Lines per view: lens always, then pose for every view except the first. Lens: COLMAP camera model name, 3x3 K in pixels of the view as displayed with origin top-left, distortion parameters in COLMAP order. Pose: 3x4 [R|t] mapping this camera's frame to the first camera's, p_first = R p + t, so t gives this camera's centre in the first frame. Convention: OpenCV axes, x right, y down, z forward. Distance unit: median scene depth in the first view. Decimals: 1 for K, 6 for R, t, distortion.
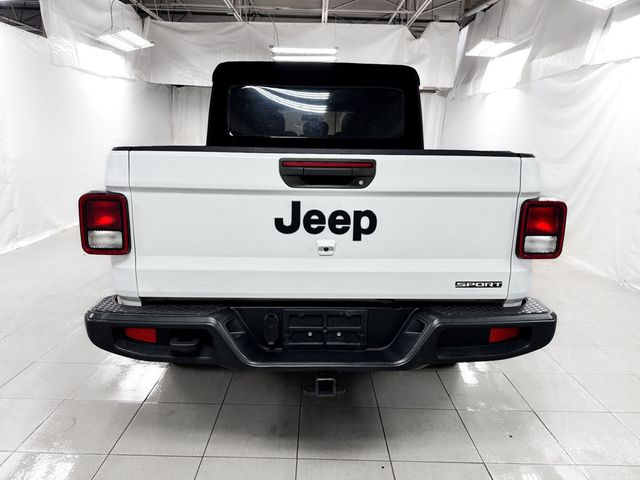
lens RADIAL K [[453.9, 0, 320.0], [0, 453.9, 240.0], [0, 0, 1]] dist [0.039721, -0.001035]
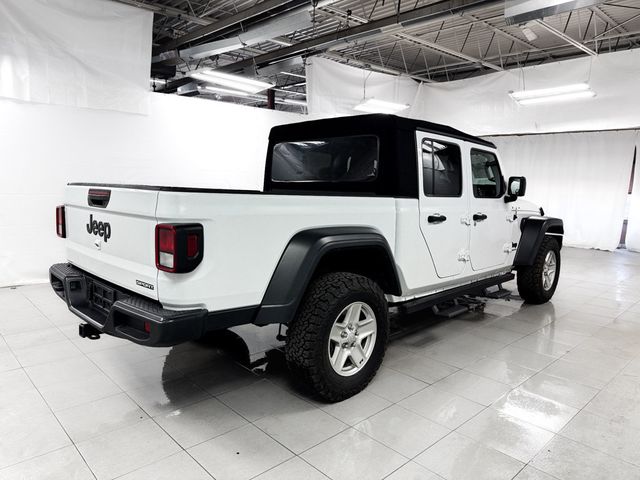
lens RADIAL K [[474.7, 0, 320.0], [0, 474.7, 240.0], [0, 0, 1]] dist [0.004700, -0.000229]
pose [[0.674381, 0.087654, -0.733162, 1.296785], [-0.169918, 0.984703, -0.038567, -0.049443], [0.718567, 0.150586, 0.678959, 0.310019]]
